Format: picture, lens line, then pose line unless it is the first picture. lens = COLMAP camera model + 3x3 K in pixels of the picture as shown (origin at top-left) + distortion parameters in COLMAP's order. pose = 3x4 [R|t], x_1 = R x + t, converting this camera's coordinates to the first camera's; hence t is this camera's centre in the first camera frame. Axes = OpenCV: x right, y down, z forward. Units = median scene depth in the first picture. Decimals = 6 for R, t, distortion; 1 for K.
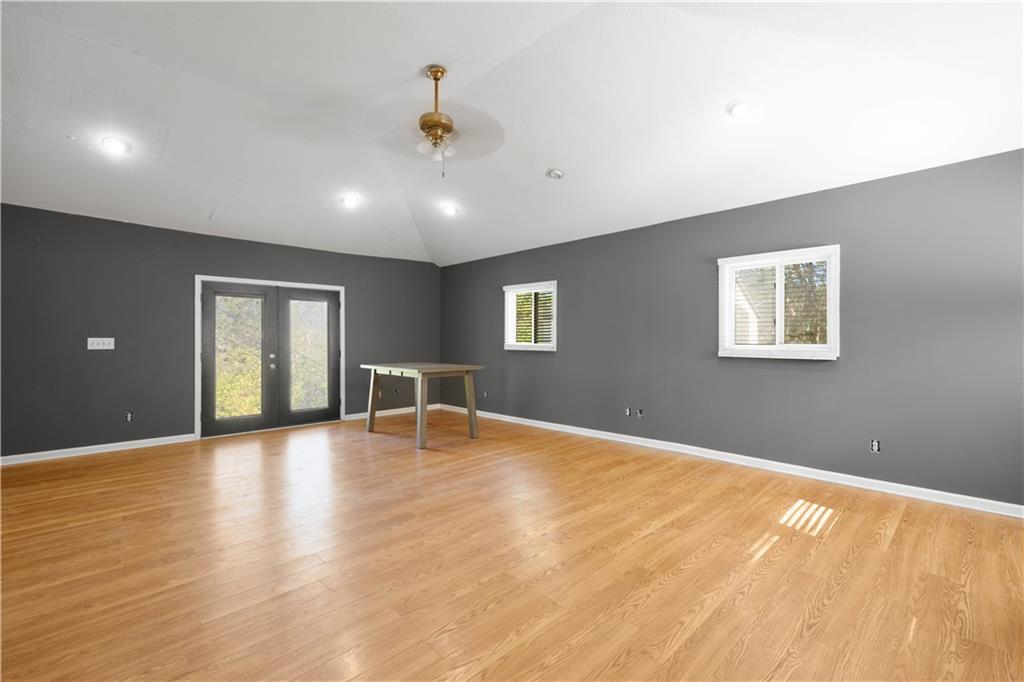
lens RADIAL K [[461.6, 0, 510.1], [0, 461.6, 340.4], [0, 0, 1]] dist [0.015851, -0.000137]
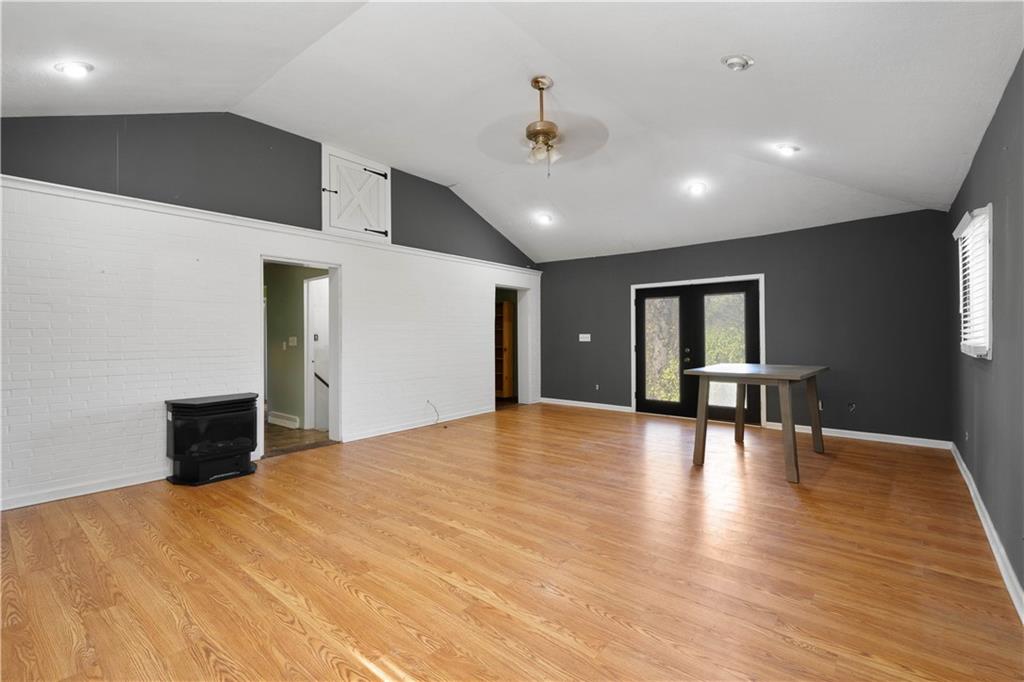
lens RADIAL K [[461.6, 0, 505.4], [0, 461.6, 336.7], [0, 0, 1]] dist [0.015851, -0.000137]
pose [[0.070386, 0.003768, -0.997513, 0.843173], [0.002399, 0.999989, 0.003946, -0.004106], [0.997517, -0.002671, 0.070376, 0.802536]]
